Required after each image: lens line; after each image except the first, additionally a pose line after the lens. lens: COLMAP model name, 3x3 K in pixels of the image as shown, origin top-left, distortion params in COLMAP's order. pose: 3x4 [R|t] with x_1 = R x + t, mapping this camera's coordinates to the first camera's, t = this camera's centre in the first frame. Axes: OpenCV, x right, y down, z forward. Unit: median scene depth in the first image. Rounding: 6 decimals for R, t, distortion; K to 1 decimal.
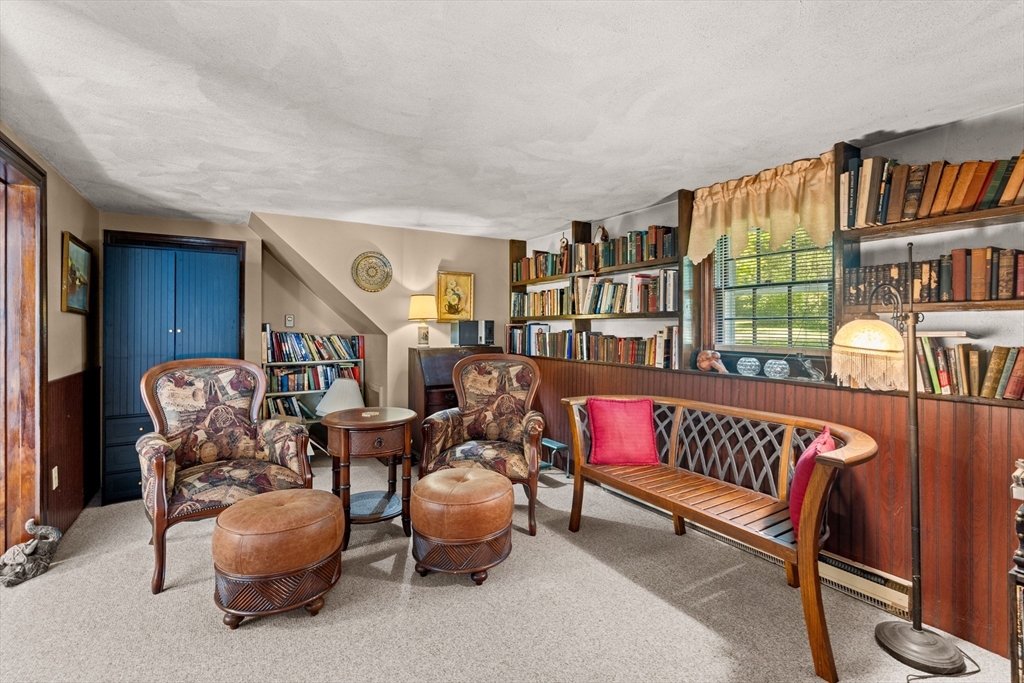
lens RADIAL K [[462.6, 0, 508.4], [0, 462.6, 323.3], [0, 0, 1]] dist [-0.005679, 0.003337]
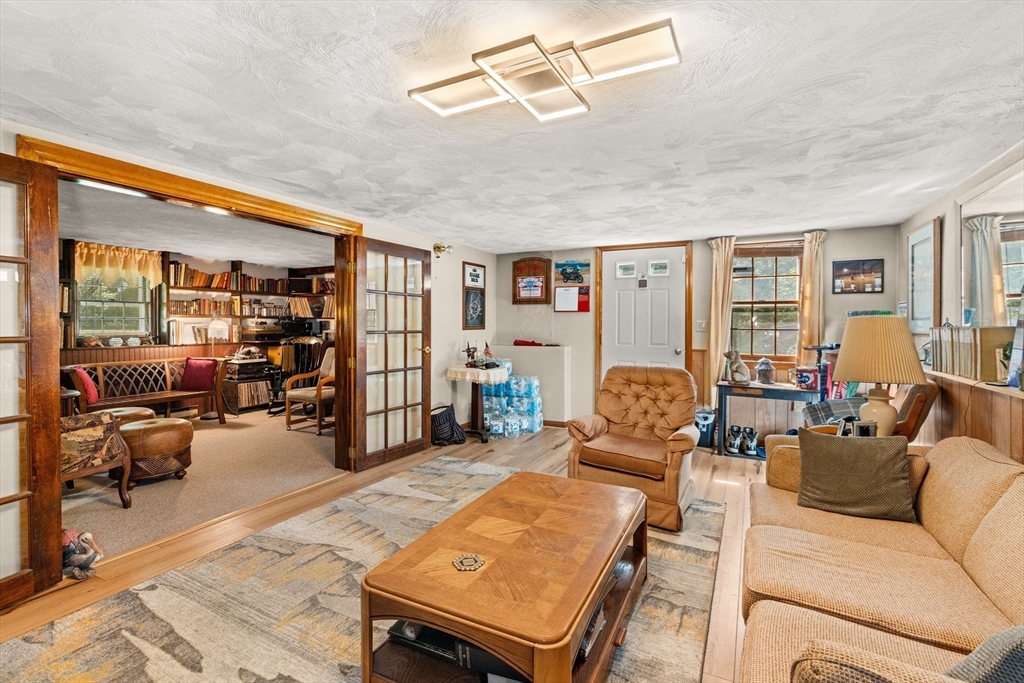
lens RADIAL K [[462.6, 0, 511.5], [0, 462.6, 331.0], [0, 0, 1]] dist [-0.005679, 0.003337]
pose [[-0.515881, -0.012955, 0.856562, -2.391838], [-0.002520, 0.999904, 0.013605, 0.014782], [-0.856656, 0.004860, -0.515865, 0.658391]]
